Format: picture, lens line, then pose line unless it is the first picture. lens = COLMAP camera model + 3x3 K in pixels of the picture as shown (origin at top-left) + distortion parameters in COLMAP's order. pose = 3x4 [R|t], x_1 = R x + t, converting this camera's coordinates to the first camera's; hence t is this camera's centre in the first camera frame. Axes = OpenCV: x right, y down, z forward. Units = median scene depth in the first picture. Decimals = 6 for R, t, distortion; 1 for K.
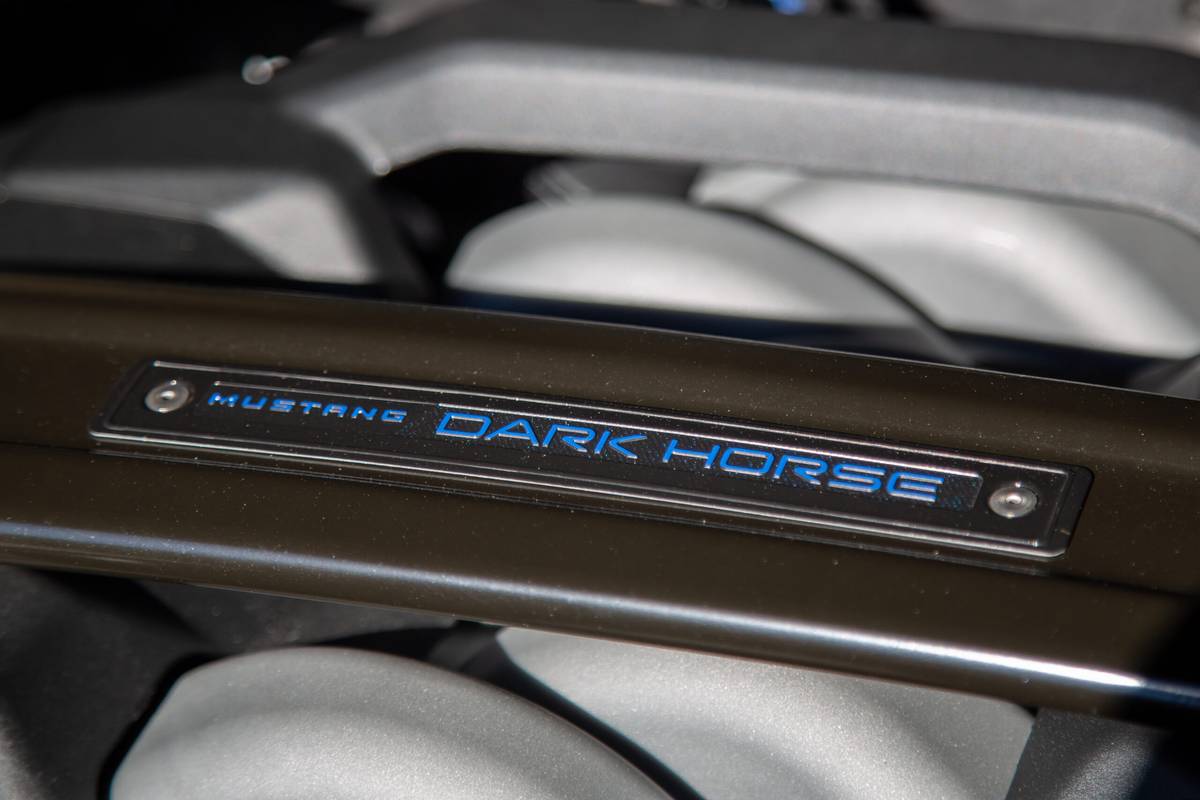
lens RADIAL K [[3541.7, 0, 605.6], [0, 3541.7, 399.1], [0, 0, 1]] dist [0.650622, 0.000000]
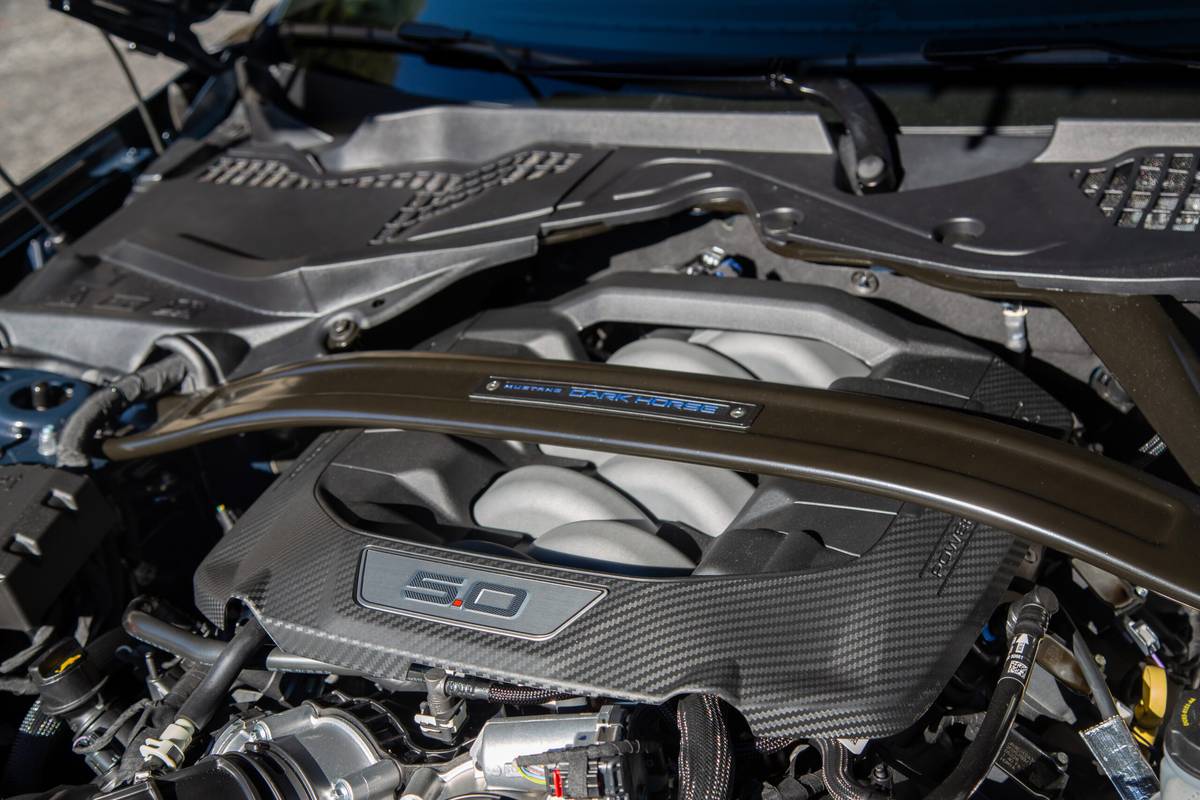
lens RADIAL K [[1761.8, 0, 596.8], [0, 1761.8, 406.9], [0, 0, 1]] dist [0.171329, 0.000000]
pose [[0.984065, 0.012789, -0.177346, 0.260066], [-0.028892, 0.995656, -0.088518, 0.160699], [0.175444, 0.092231, 0.980160, -0.562497]]
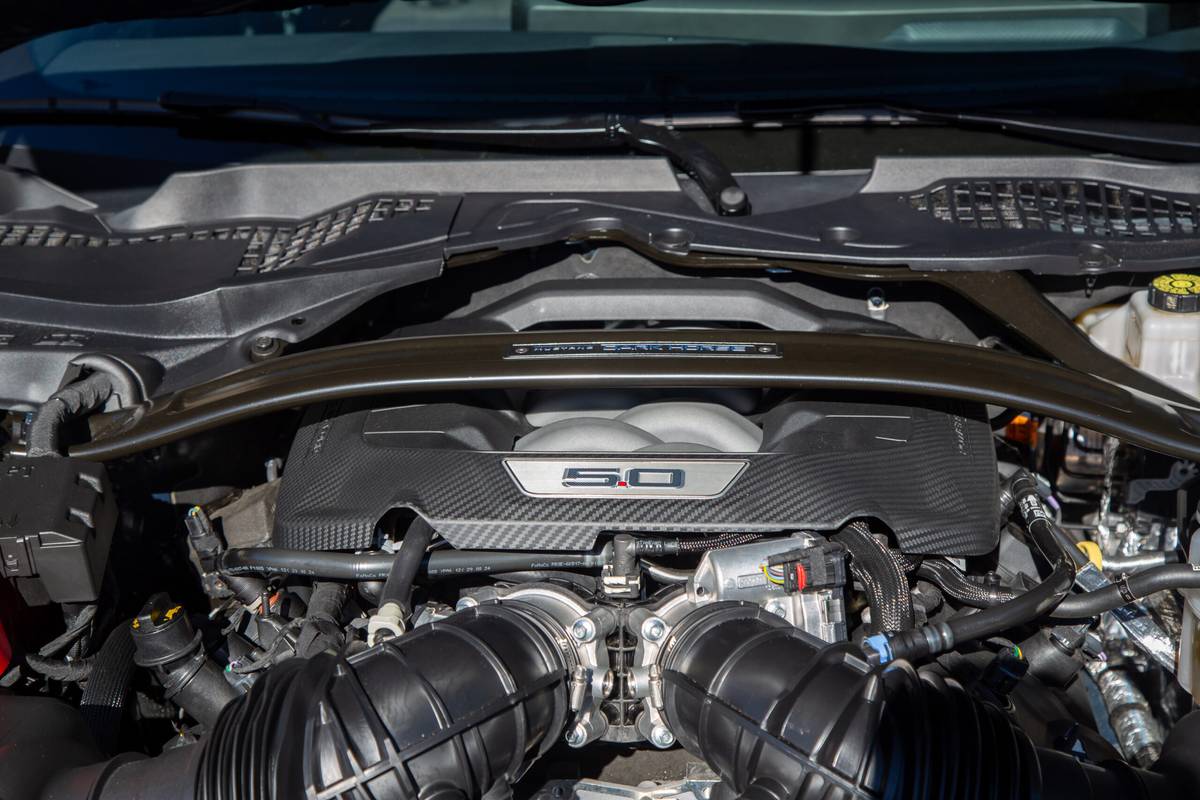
lens RADIAL K [[2313.3, 0, 598.6], [0, 2313.3, 395.2], [0, 0, 1]] dist [0.340227, 0.000000]
pose [[0.963158, -0.031894, 0.267037, -0.688544], [0.104043, 0.959816, -0.260632, 0.672310], [-0.247994, 0.278813, 0.927773, -1.186735]]
